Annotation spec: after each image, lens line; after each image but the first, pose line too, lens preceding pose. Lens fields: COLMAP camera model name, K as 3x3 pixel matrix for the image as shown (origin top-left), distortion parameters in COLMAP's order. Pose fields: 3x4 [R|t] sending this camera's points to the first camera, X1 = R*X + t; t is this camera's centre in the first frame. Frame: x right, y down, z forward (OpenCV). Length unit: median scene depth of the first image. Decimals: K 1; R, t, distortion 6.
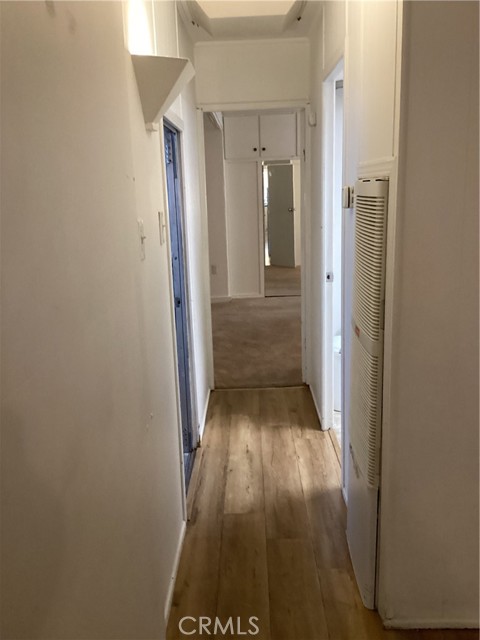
lens RADIAL K [[577.7, 0, 240.0], [0, 577.7, 320.0], [0, 0, 1]] dist [0.123382, -0.288955]
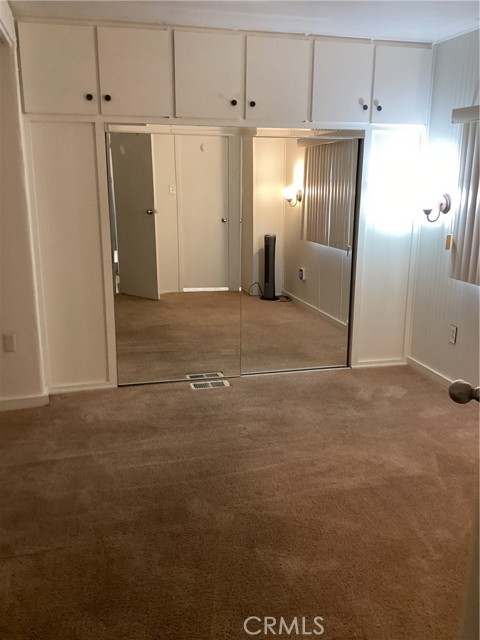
lens RADIAL K [[571.0, 0, 240.0], [0, 571.0, 320.0], [0, 0, 1]] dist [0.150129, -0.266871]
pose [[0.964060, -0.026489, 0.264360, 0.013605], [0.021445, 0.999529, 0.021950, -0.112027], [-0.264817, -0.015492, 0.964174, 0.481129]]
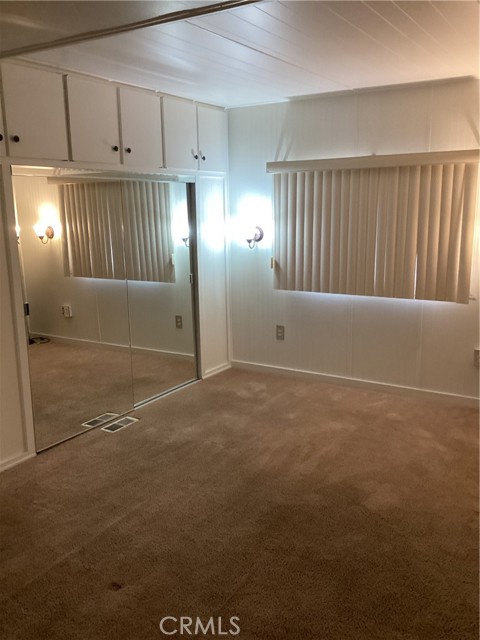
lens RADIAL K [[571.0, 0, 240.0], [0, 571.0, 320.0], [0, 0, 1]] dist [0.150129, -0.266871]
pose [[0.523665, -0.147836, 0.838999, -0.253760], [0.190183, 0.980261, 0.054023, -0.143606], [-0.830425, 0.131273, 0.541444, 0.610655]]
